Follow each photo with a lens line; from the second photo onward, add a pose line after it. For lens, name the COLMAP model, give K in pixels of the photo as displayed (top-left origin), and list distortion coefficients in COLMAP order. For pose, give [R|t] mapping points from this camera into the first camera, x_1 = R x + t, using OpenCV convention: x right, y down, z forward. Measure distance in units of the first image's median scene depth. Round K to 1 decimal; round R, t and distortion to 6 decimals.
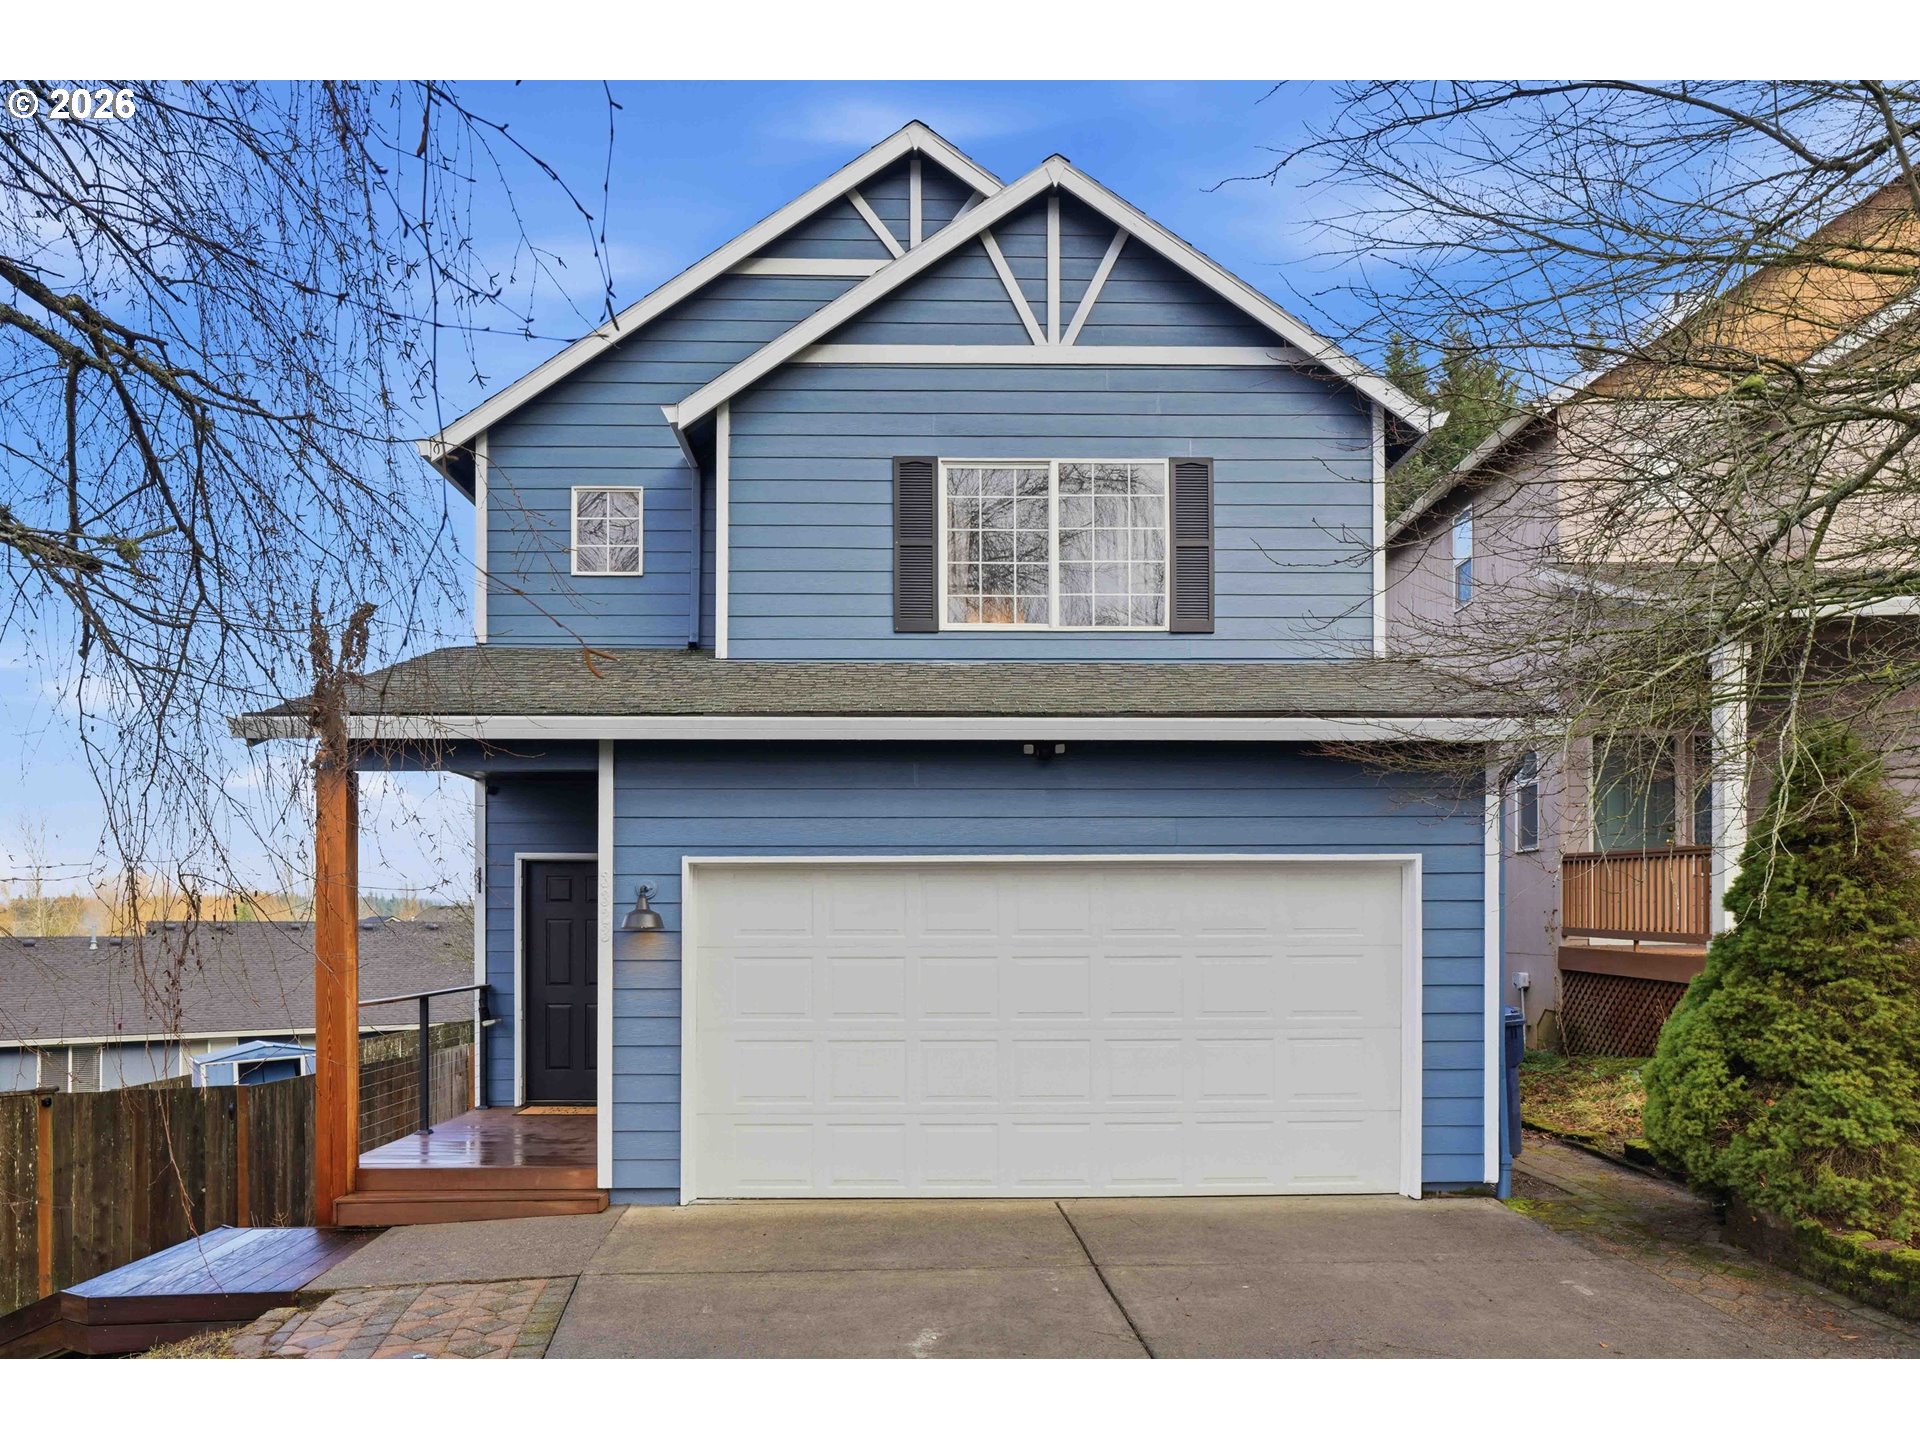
lens RADIAL K [[1377.4, 0, 956.2], [0, 1377.4, 899.1], [0, 0, 1]] dist [-0.042380, 0.067060]
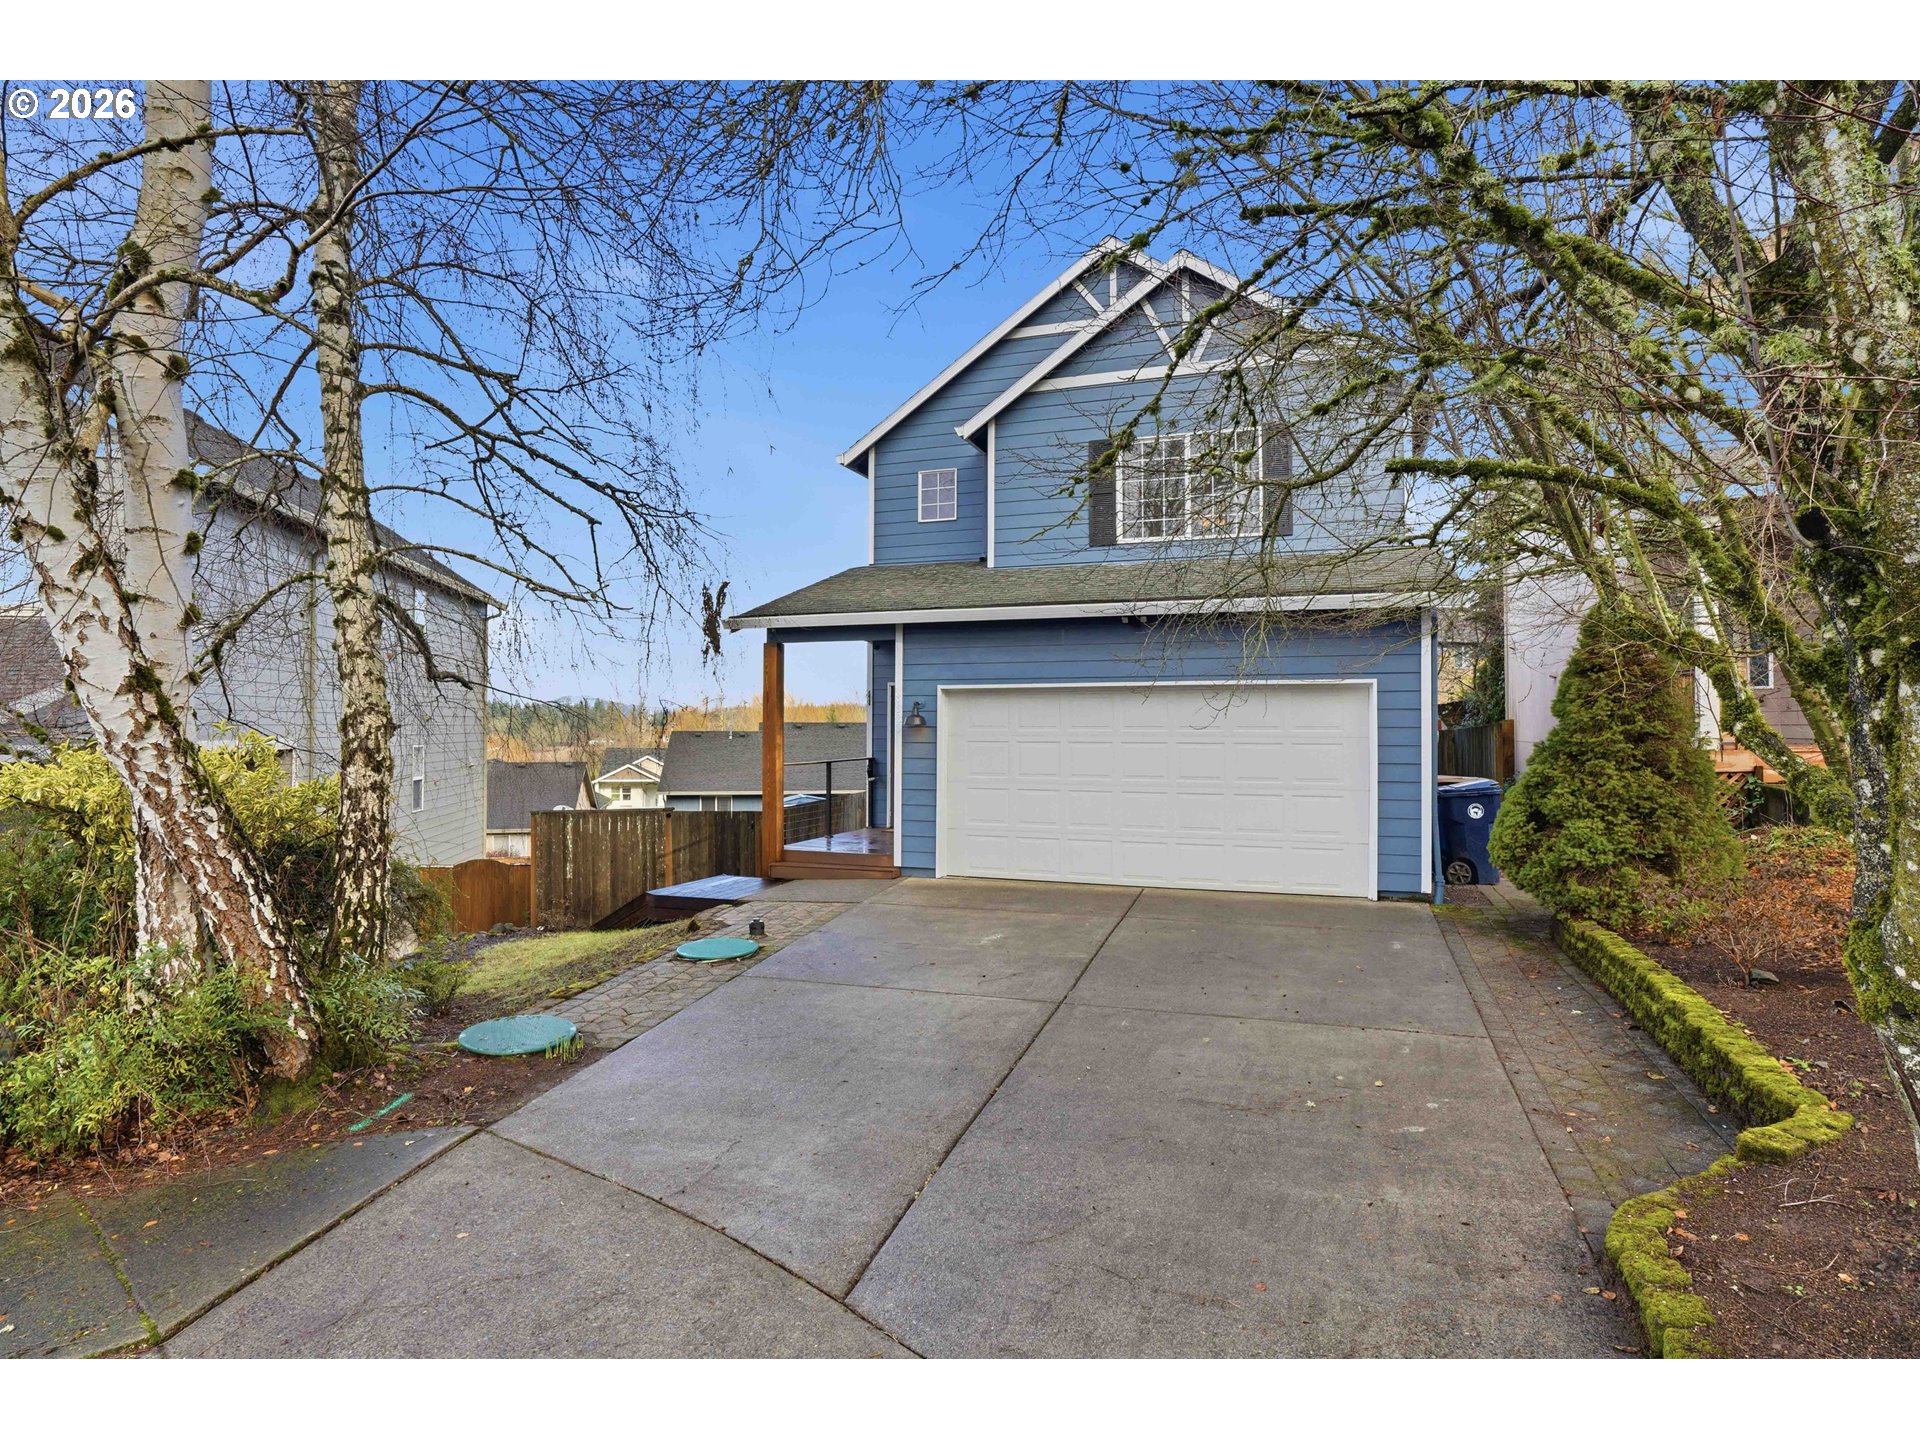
lens RADIAL K [[994.8, 0, 960.0], [0, 994.8, 720.0], [0, 0, 1]] dist [-0.088197, 0.045564]
pose [[0.934341, 0.002878, -0.356367, 0.219524], [-0.000165, 0.999971, 0.007643, 0.003419], [0.356379, -0.007082, 0.934315, -0.156309]]
